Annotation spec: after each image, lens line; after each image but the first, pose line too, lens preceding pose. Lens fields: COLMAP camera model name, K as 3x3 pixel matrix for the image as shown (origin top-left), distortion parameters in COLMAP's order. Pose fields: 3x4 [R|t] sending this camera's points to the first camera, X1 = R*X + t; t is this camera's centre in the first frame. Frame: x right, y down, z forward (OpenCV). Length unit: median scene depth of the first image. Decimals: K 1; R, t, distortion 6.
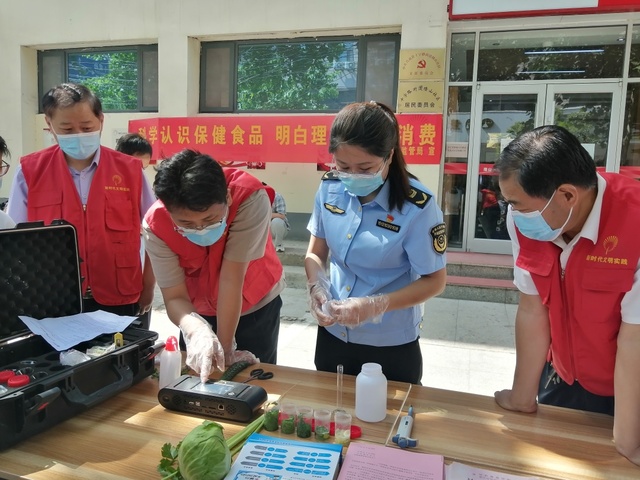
lens RADIAL K [[507.7, 0, 320.0], [0, 507.7, 240.0], [0, 0, 1]] dist [-0.014053, 0.006497]
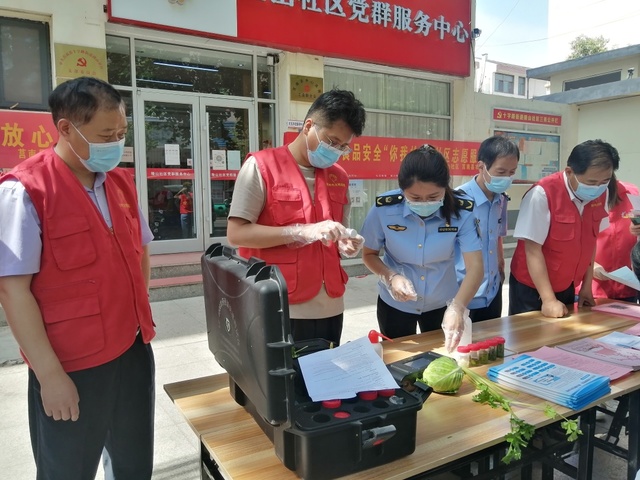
lens RADIAL K [[507.7, 0, 320.0], [0, 507.7, 240.0], [0, 0, 1]] dist [-0.014053, 0.006497]
pose [[0.669674, -0.107763, 0.734795, -0.203303], [0.112791, 0.992697, 0.042791, -0.010186], [-0.734040, 0.054223, 0.676938, 0.056047]]
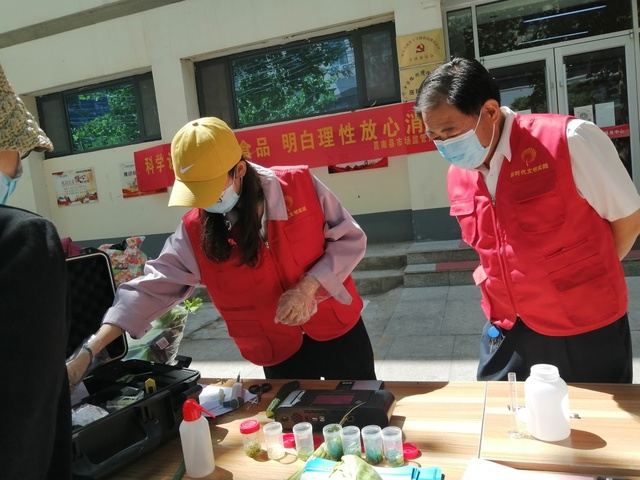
lens RADIAL K [[507.7, 0, 320.0], [0, 507.7, 240.0], [0, 0, 1]] dist [-0.014053, 0.006497]
pose [[0.988742, -0.145055, -0.036722, -0.006188], [0.144545, 0.989366, -0.016177, 0.003222], [0.038678, 0.010687, 0.999195, 0.025433]]
